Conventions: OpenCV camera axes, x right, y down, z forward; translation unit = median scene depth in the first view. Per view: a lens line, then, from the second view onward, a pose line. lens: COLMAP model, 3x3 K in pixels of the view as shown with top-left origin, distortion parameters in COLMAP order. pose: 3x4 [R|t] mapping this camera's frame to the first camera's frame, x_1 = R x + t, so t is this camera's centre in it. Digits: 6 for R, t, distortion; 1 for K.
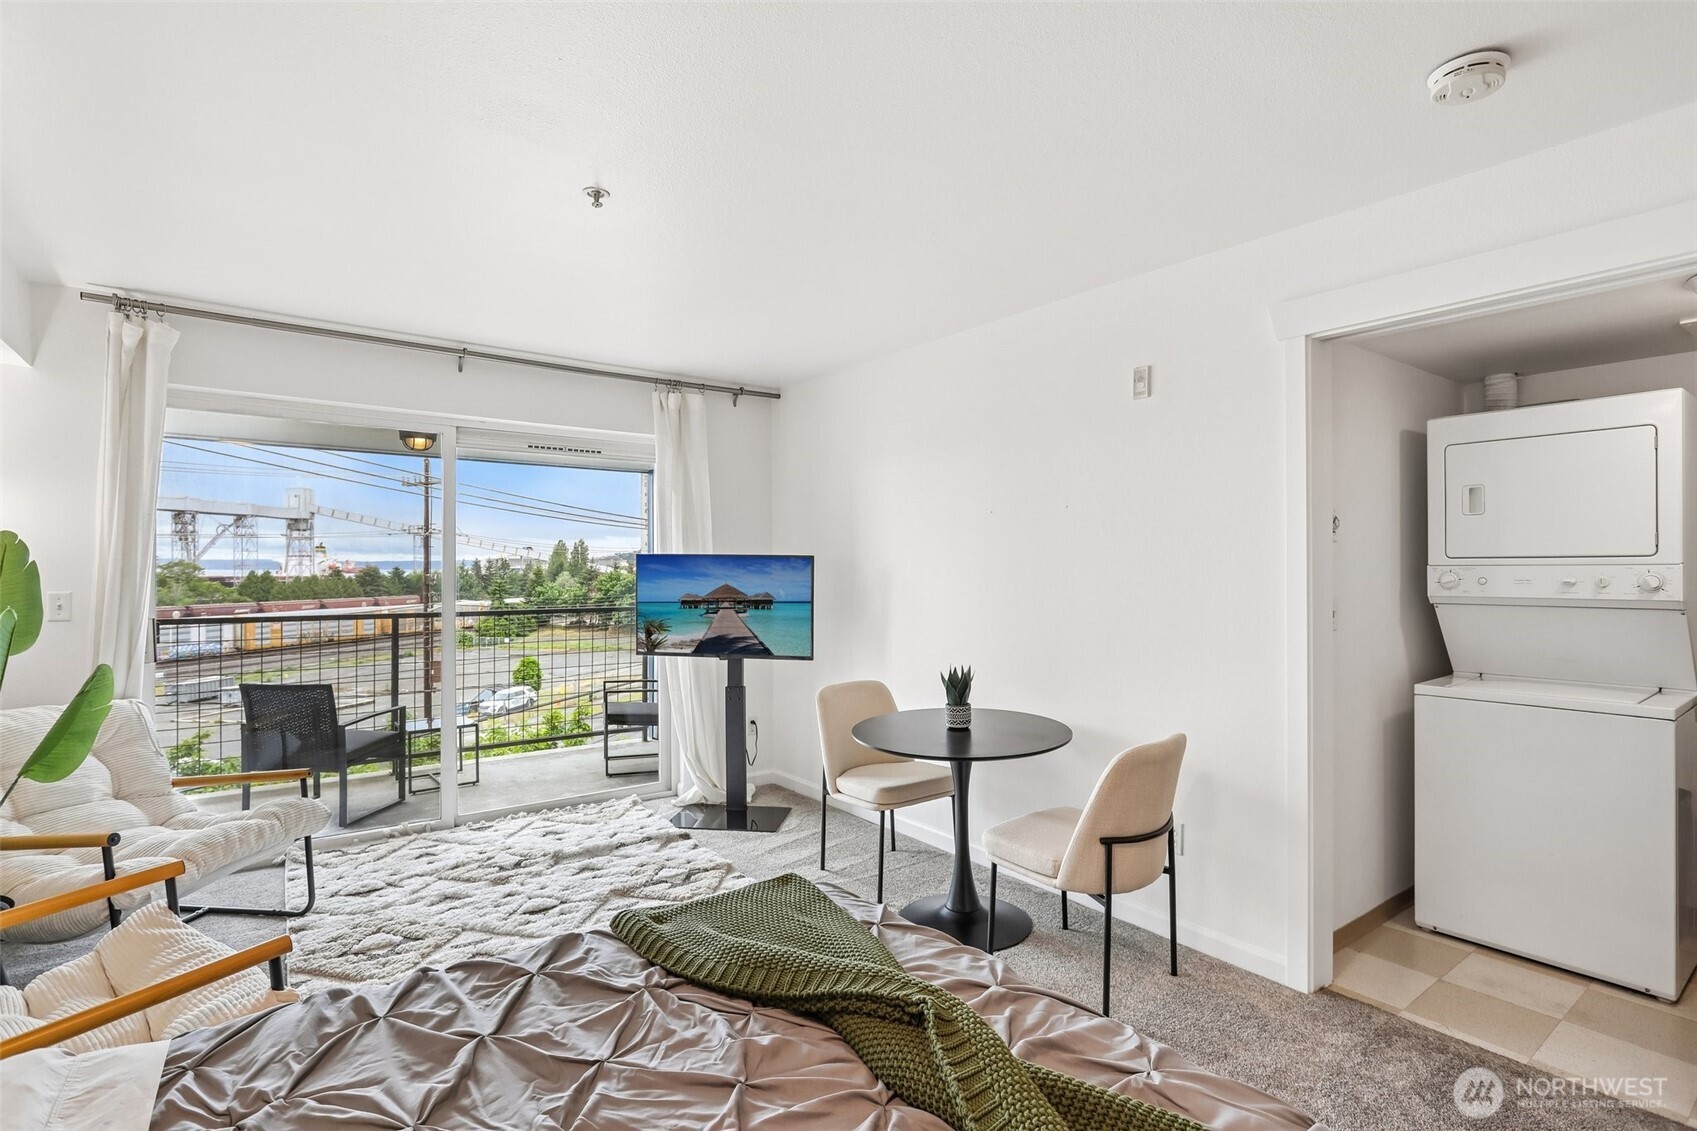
lens RADIAL K [[825.7, 0, 849.6], [0, 825.7, 578.3], [0, 0, 1]] dist [-0.017458, 0.008212]
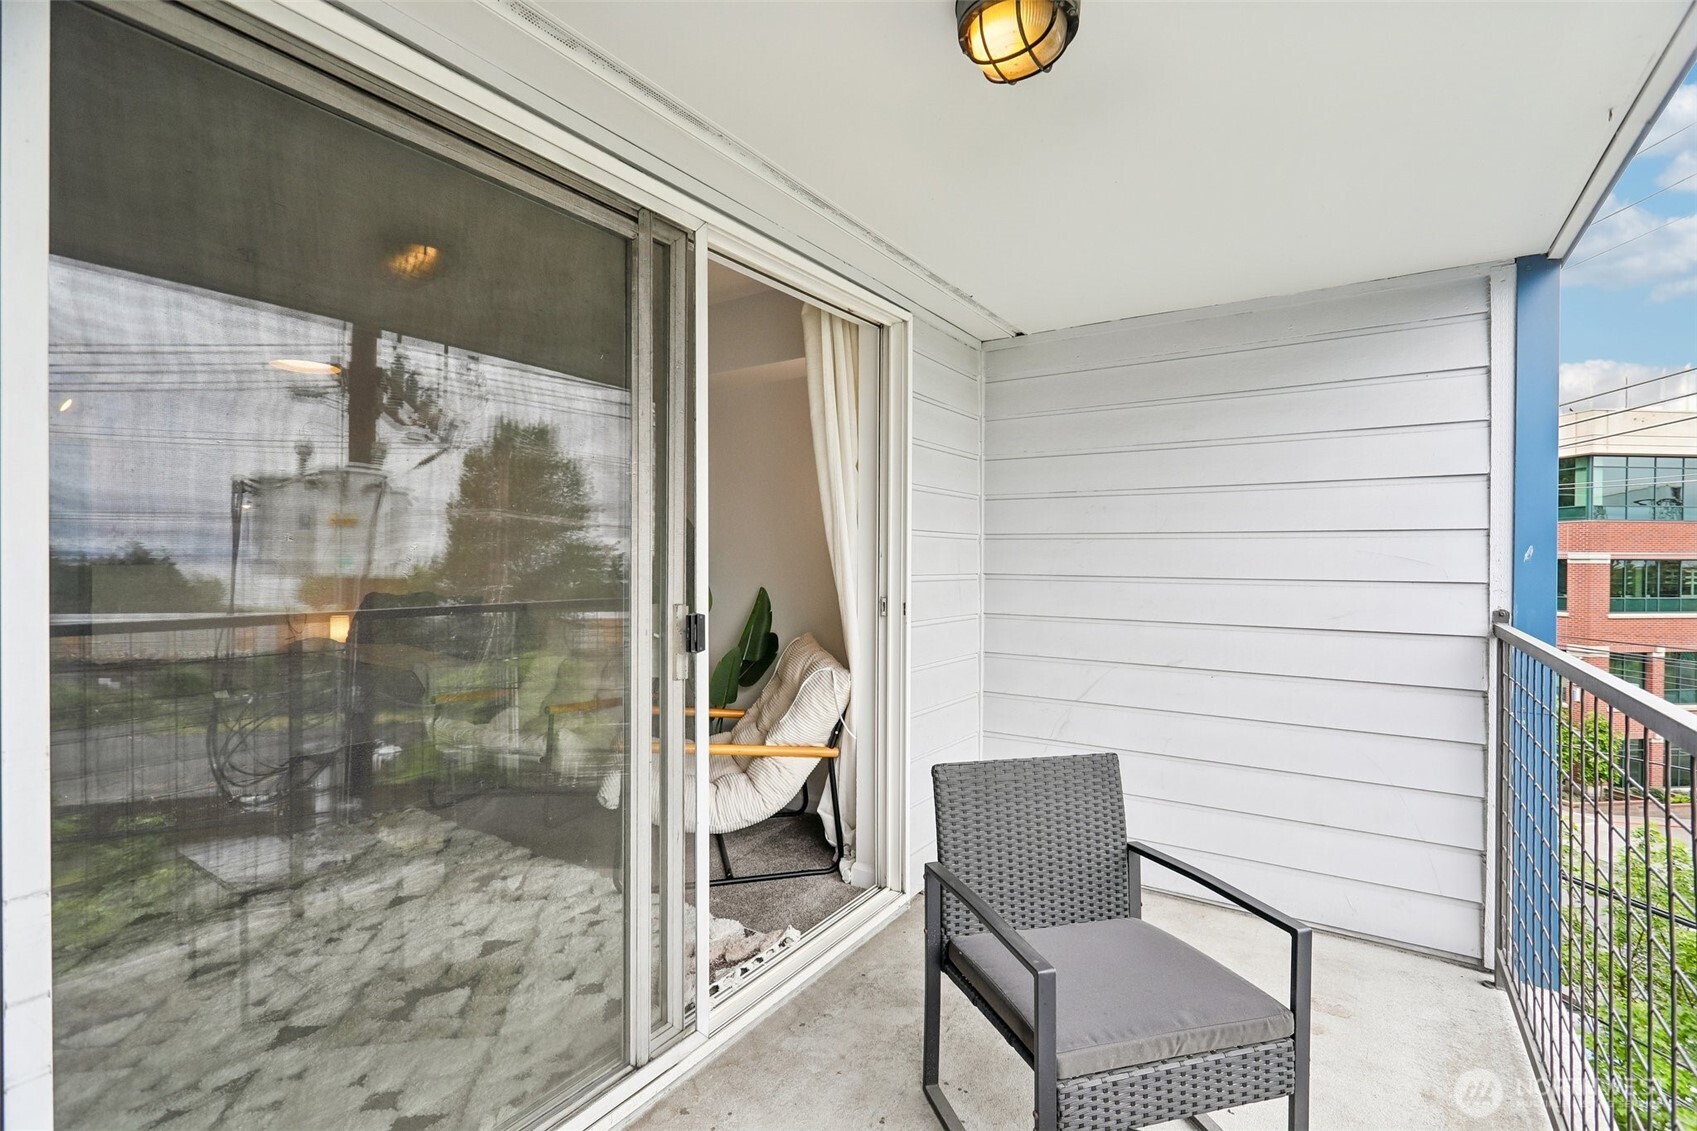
lens RADIAL K [[792.7, 0, 852.2], [0, 792.7, 559.6], [0, 0, 1]] dist [-0.004651, 0.003046]
pose [[-0.942170, -0.003686, -0.335114, -0.499525], [-0.008816, 0.999866, 0.013788, 0.009017], [0.335018, 0.015945, -0.942077, 1.628775]]
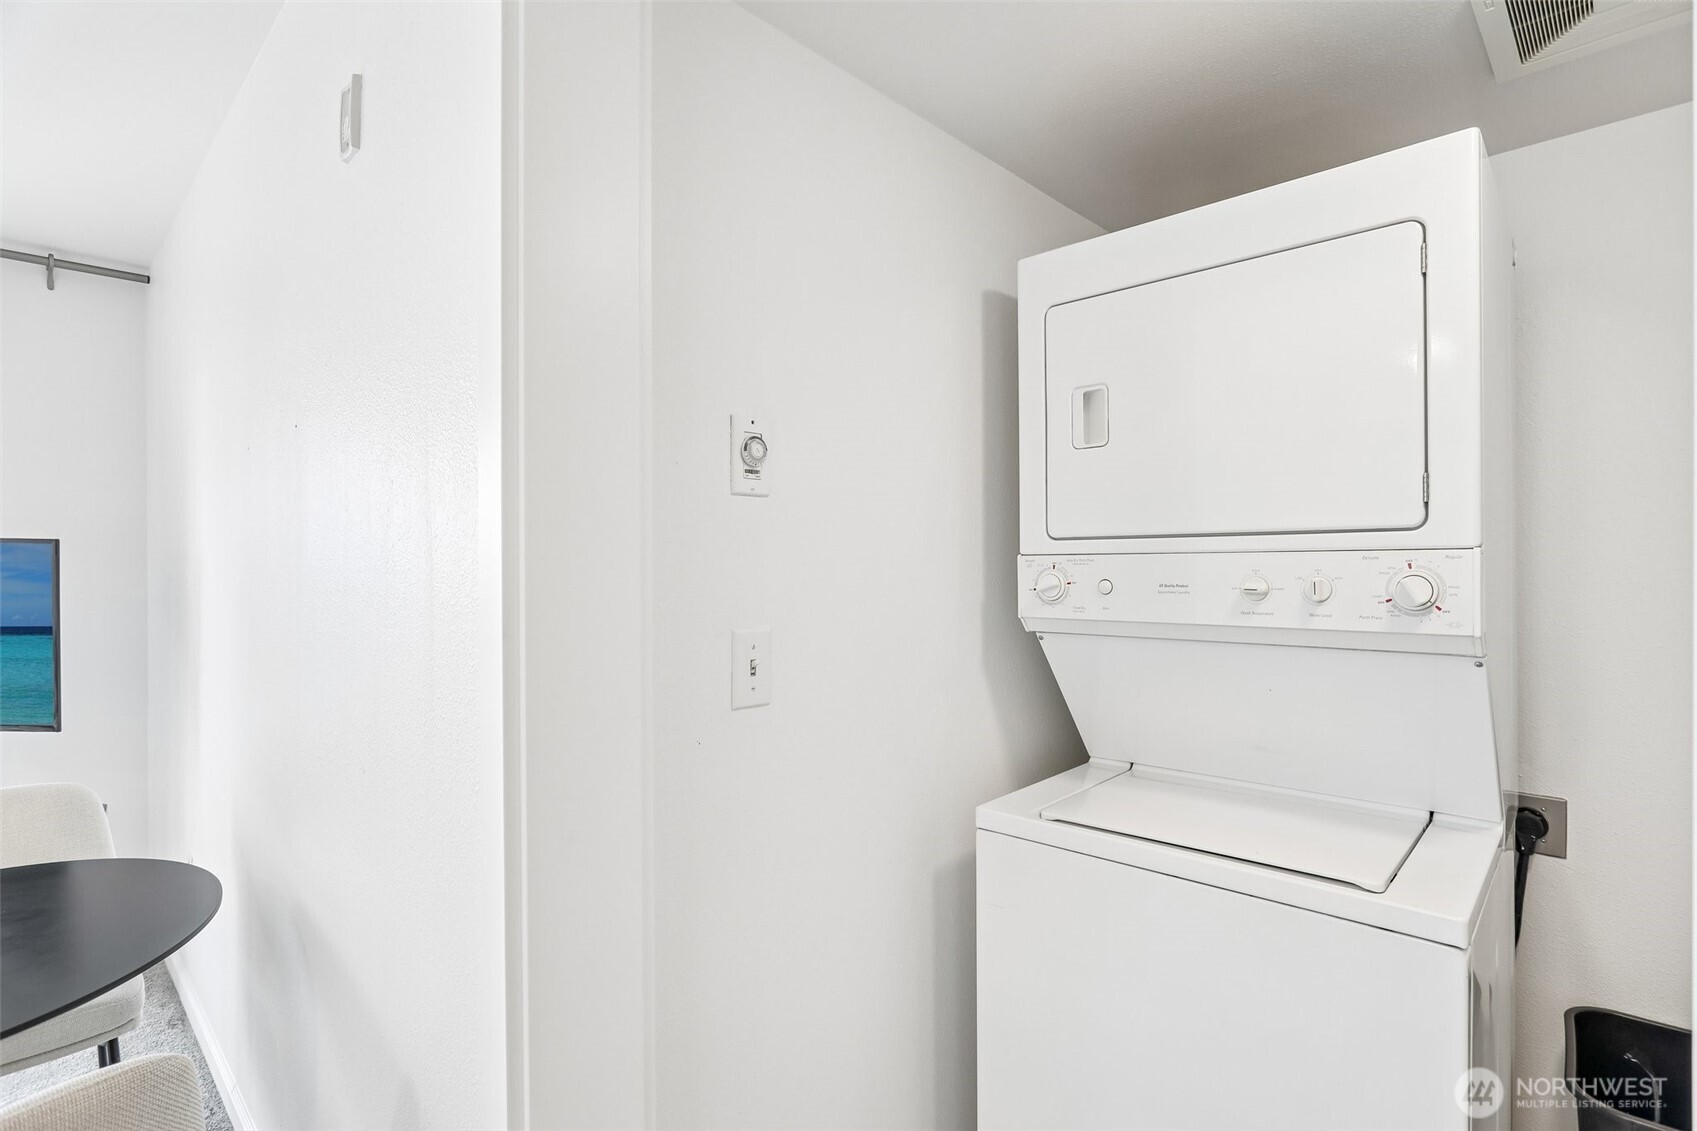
lens RADIAL K [[825.7, 0, 845.6], [0, 825.7, 577.6], [0, 0, 1]] dist [-0.017458, 0.008212]
pose [[0.986291, 0.001817, 0.165004, 0.433873], [-0.001130, 0.999990, -0.004255, 0.000092], [-0.165010, 0.004010, 0.986284, 0.441272]]
